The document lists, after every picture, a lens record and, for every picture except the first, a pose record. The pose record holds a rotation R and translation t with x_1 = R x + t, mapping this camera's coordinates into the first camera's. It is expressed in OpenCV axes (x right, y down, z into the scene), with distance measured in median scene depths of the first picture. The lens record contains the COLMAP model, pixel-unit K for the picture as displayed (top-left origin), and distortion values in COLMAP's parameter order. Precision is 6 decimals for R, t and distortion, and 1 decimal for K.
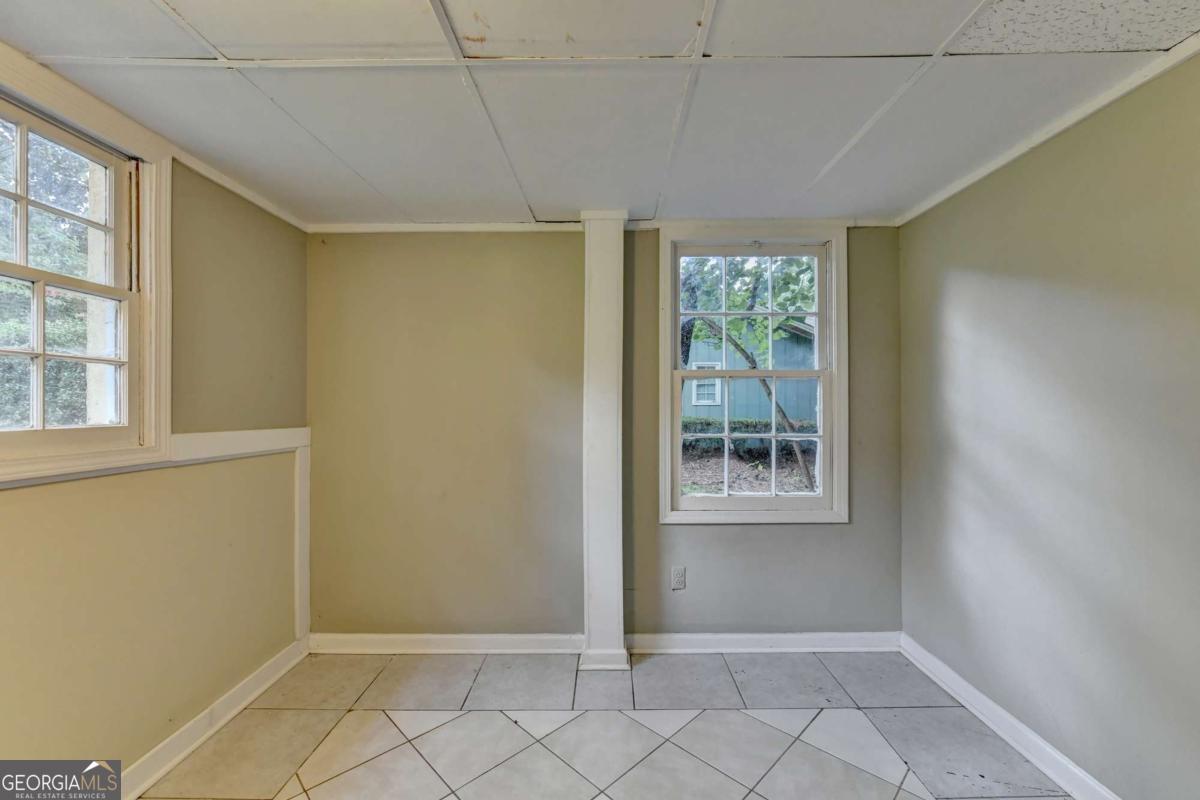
lens RADIAL K [[490.3, 0, 604.1], [0, 490.3, 403.2], [0, 0, 1]] dist [-0.005794, -0.000651]
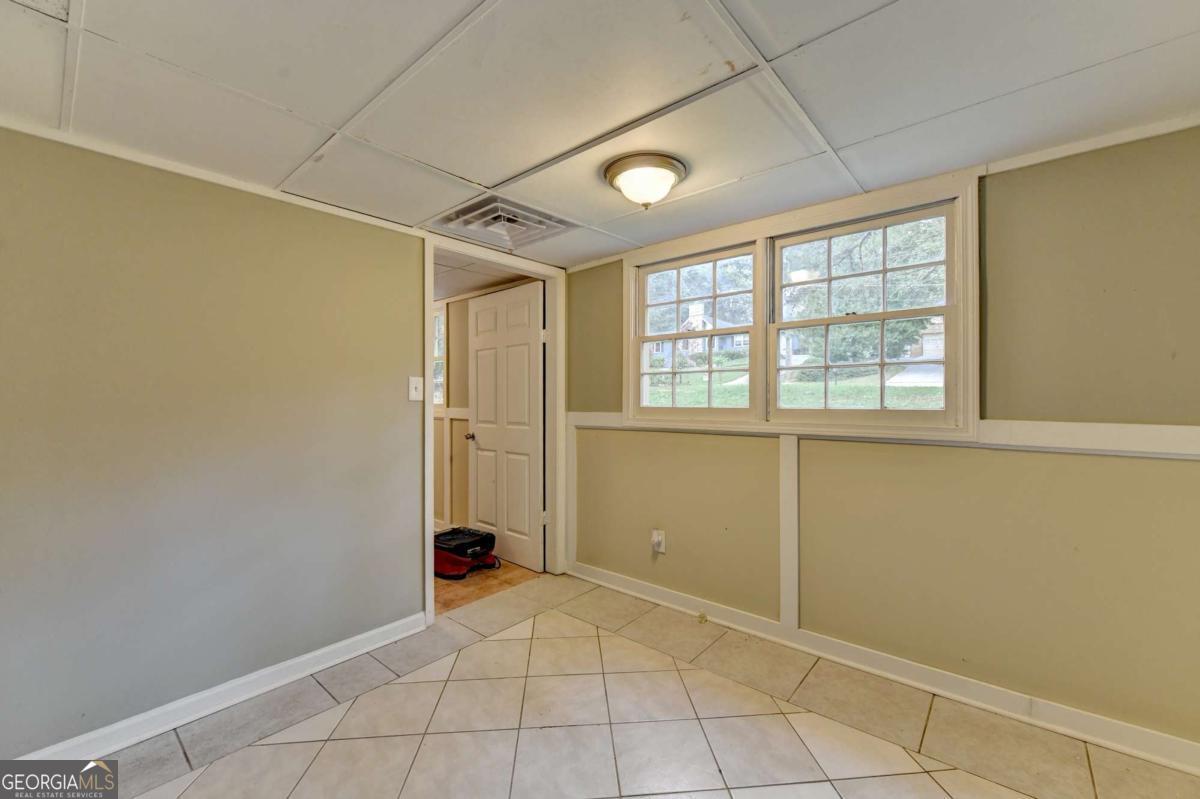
lens RADIAL K [[490.3, 0, 600.3], [0, 490.3, 399.3], [0, 0, 1]] dist [-0.005794, -0.000651]
pose [[-0.644844, 0.004384, -0.764302, 0.574279], [0.004556, 0.999988, 0.001892, 0.010980], [0.764301, -0.002262, -0.644856, 1.079299]]
